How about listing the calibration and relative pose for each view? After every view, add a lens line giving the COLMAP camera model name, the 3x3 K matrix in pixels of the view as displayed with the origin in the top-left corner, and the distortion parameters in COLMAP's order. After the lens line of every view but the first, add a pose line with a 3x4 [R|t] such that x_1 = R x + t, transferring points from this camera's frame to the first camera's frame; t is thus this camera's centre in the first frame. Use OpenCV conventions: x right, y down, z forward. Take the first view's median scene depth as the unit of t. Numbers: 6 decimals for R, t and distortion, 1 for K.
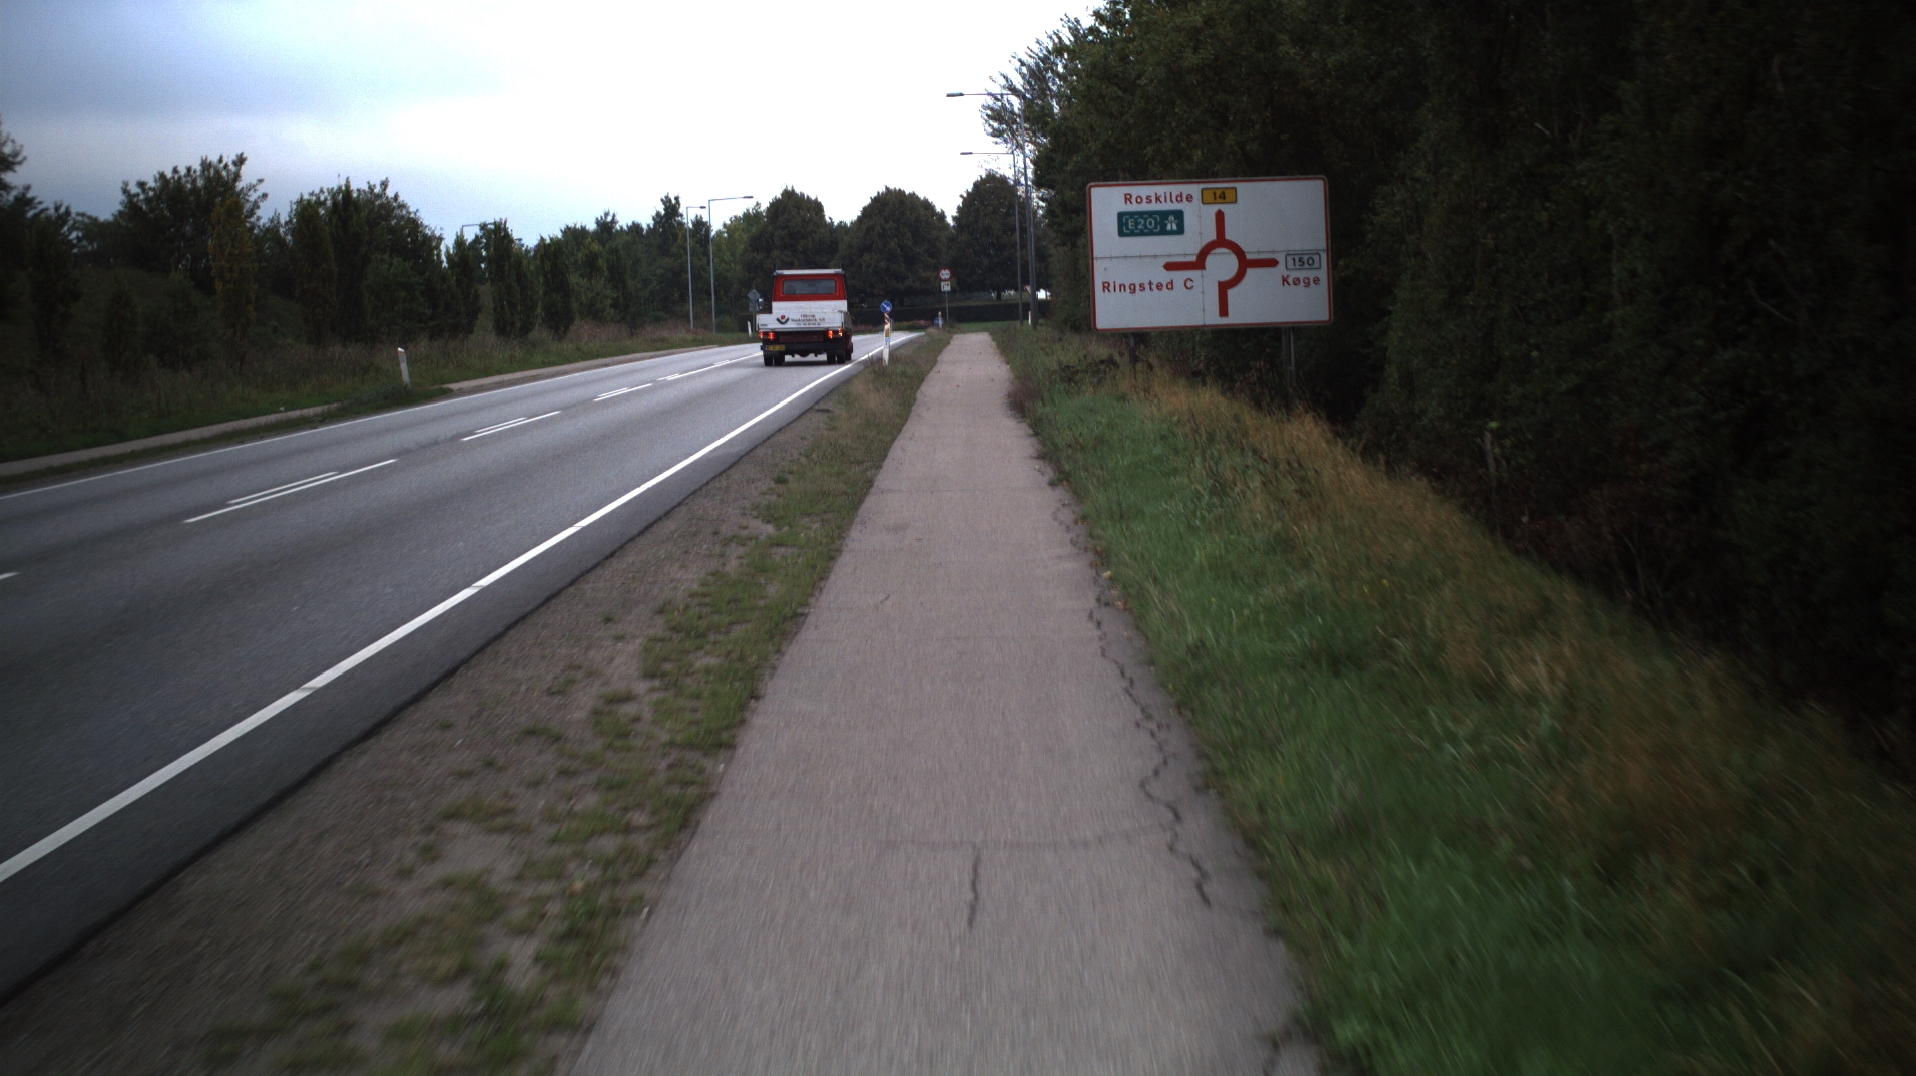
lens RADIAL K [[1716.2, 0, 924.9], [0, 1716.2, 548.0], [0, 0, 1]] dist [-0.060817, -0.003973]
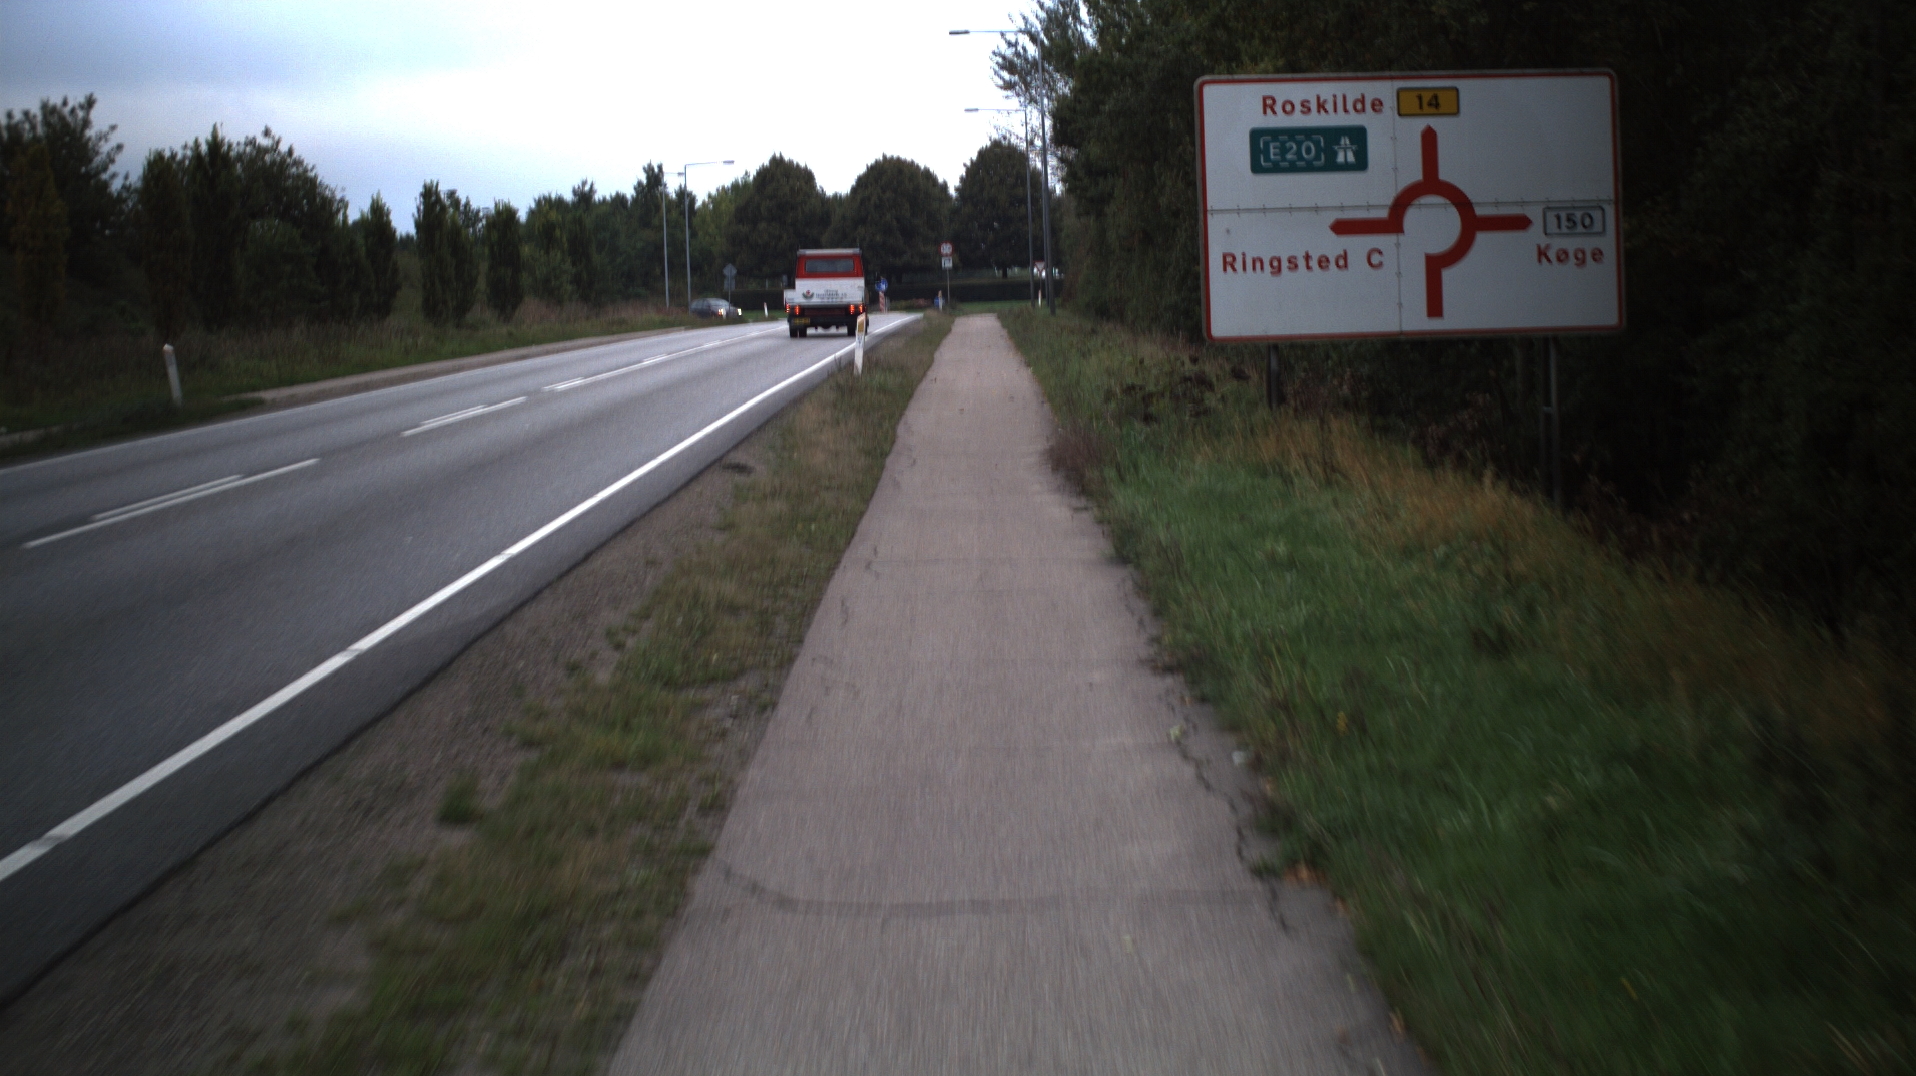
lens RADIAL K [[1711.8, 0, 958.0], [0, 1711.8, 538.0], [0, 0, 1]] dist [-0.068401, 0.007728]
pose [[0.999815, 0.004476, 0.018703, 0.002718], [-0.004624, 0.999959, 0.007835, -0.024866], [-0.018667, -0.007920, 0.999794, 0.166280]]
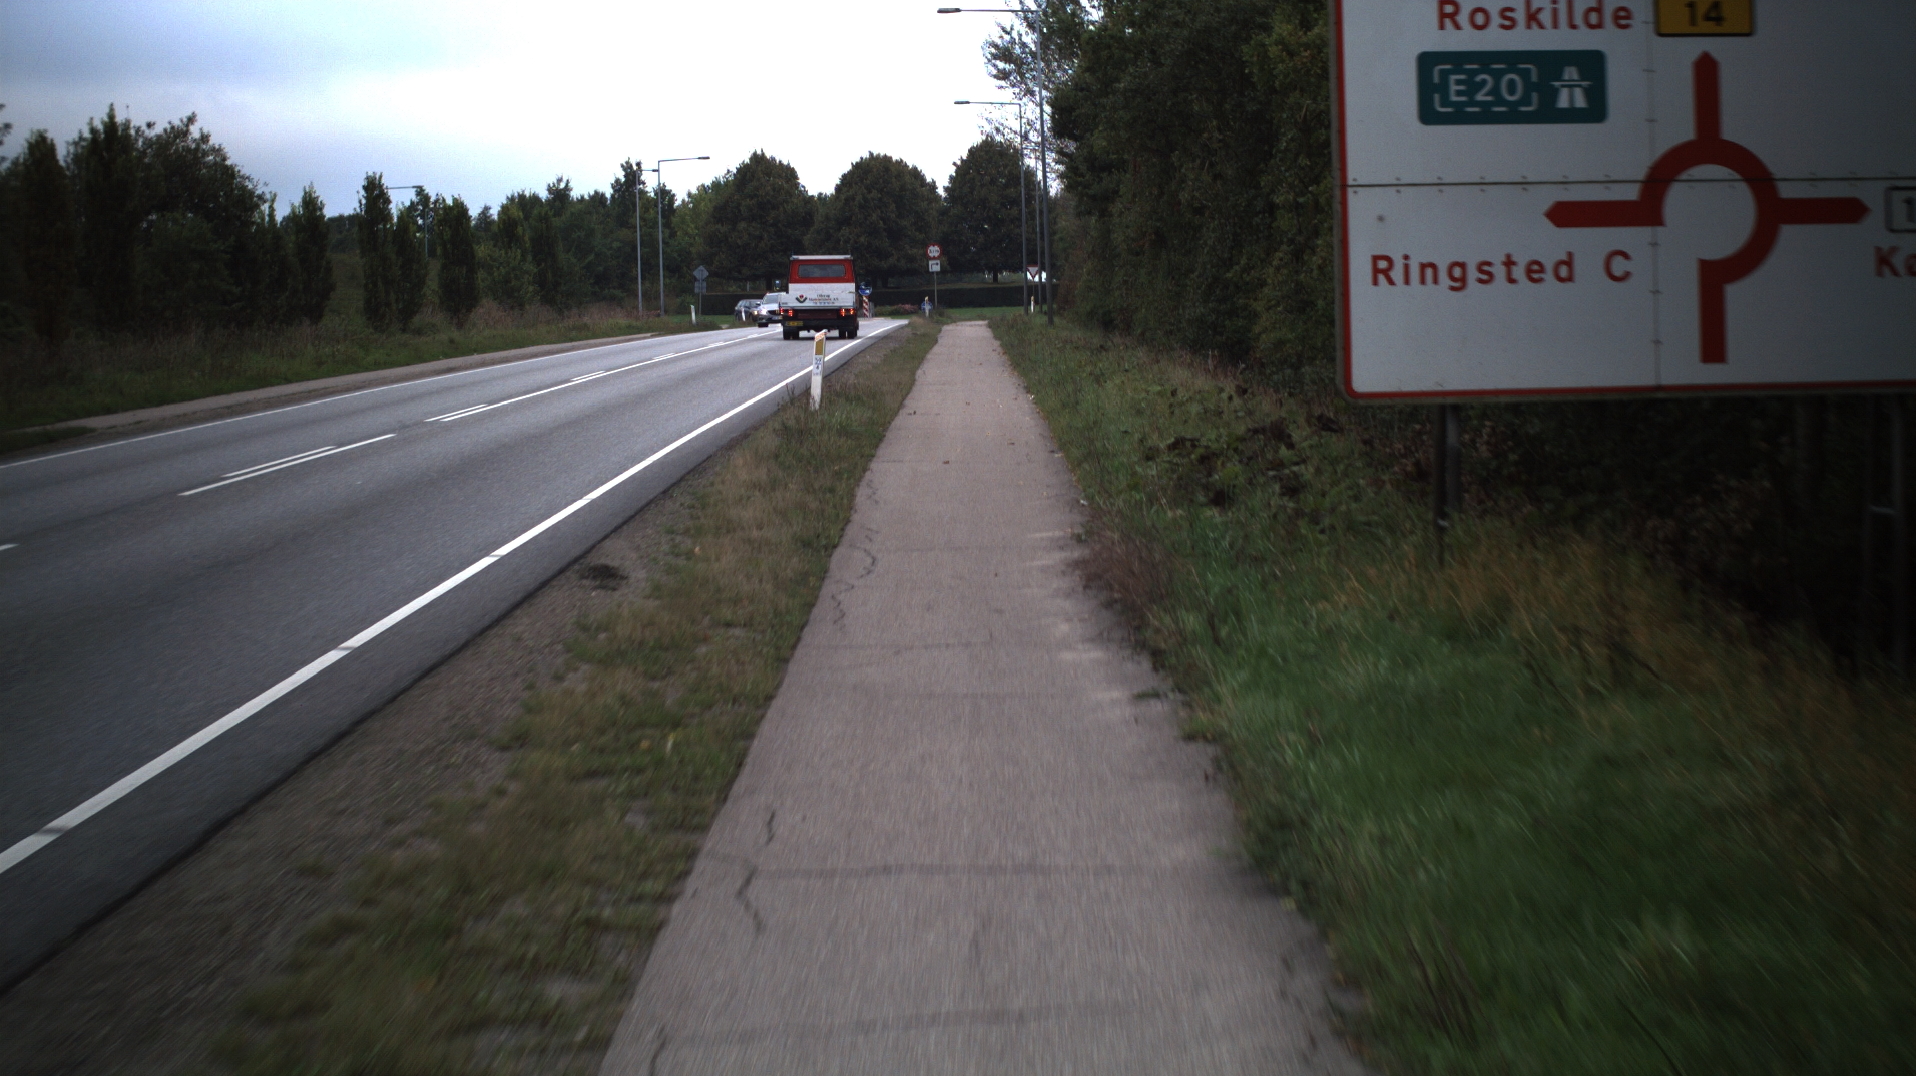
lens RADIAL K [[1711.8, 0, 958.0], [0, 1711.8, 538.0], [0, 0, 1]] dist [-0.068401, 0.007728]
pose [[0.999593, 0.011585, 0.026066, 0.004907], [-0.011743, 0.999914, 0.005891, -0.037566], [-0.025996, -0.006195, 0.999643, 0.249146]]
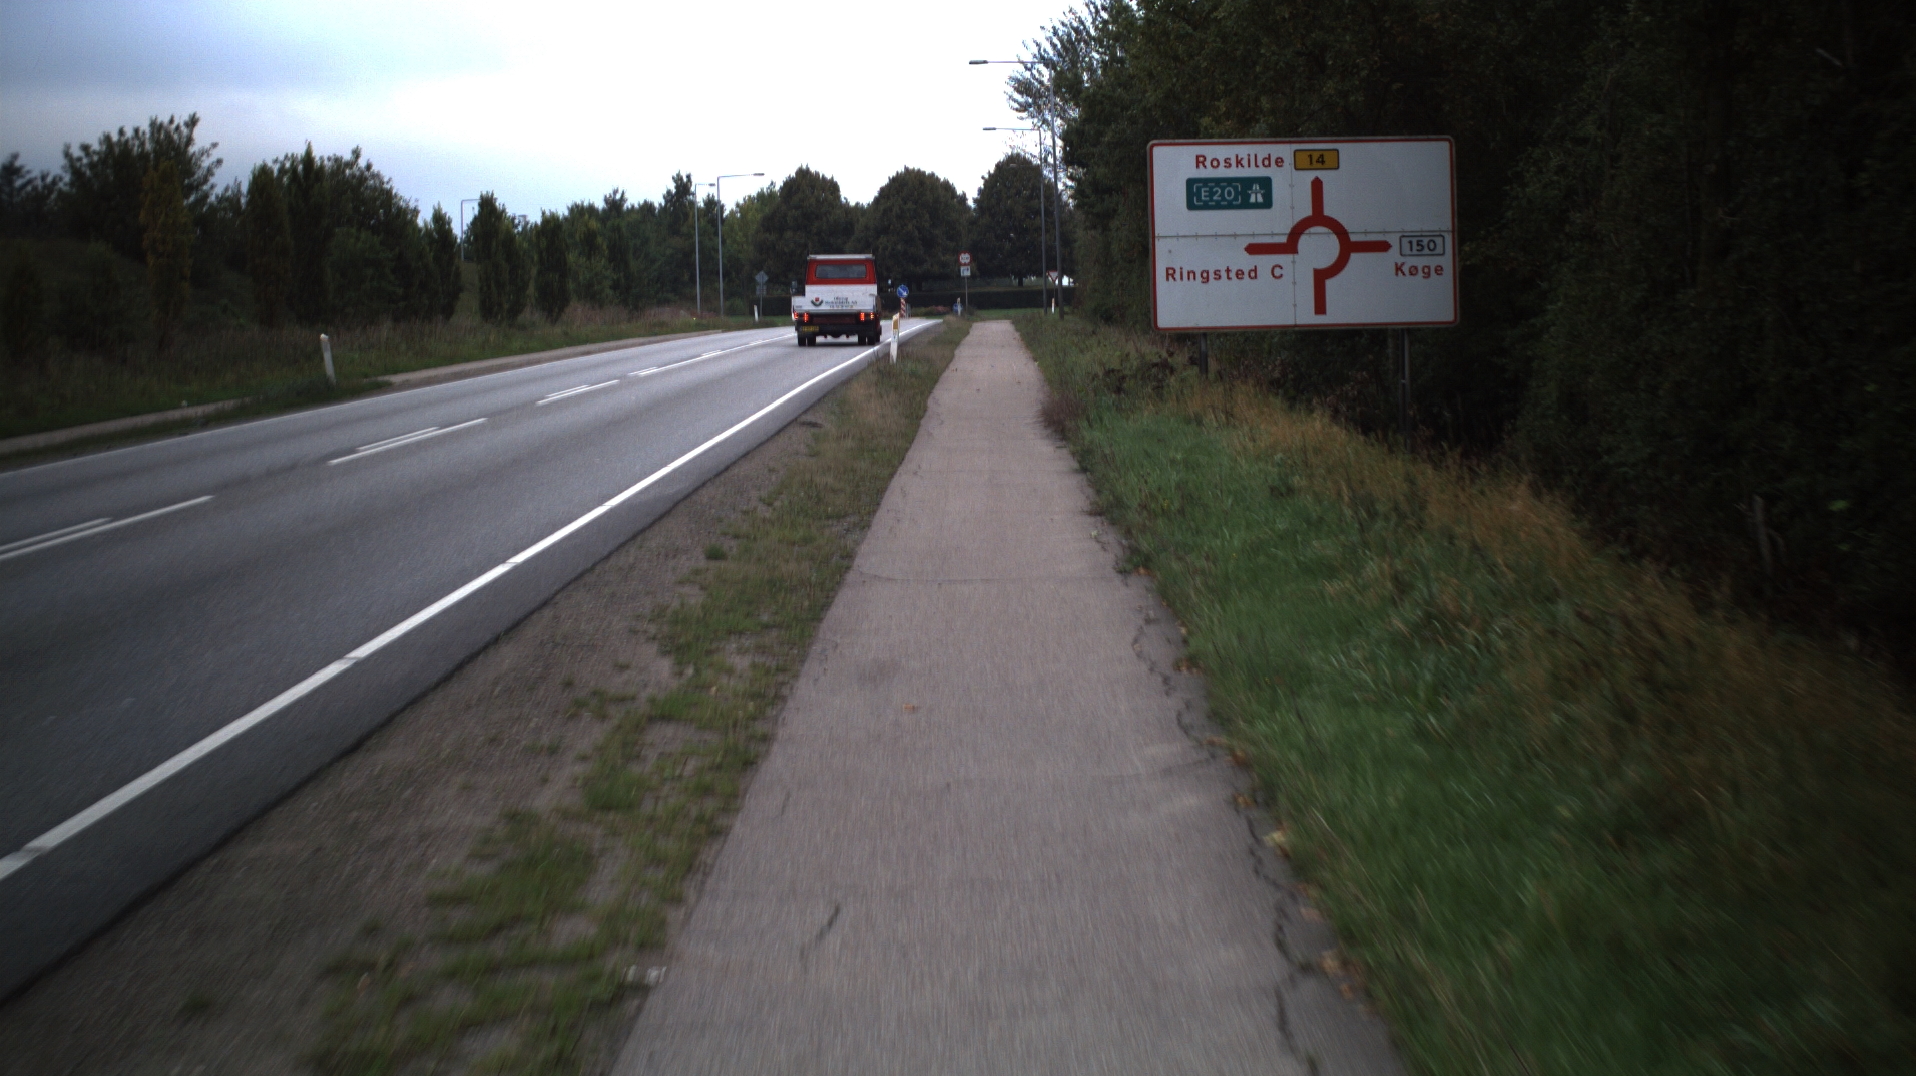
lens RADIAL K [[1713.7, 0, 958.0], [0, 1713.7, 538.0], [0, 0, 1]] dist [-0.064405, -0.003412]
pose [[0.999869, 0.012935, 0.009771, 0.001083], [-0.012965, 0.999911, 0.003088, -0.012519], [-0.009730, -0.003214, 0.999947, 0.083386]]
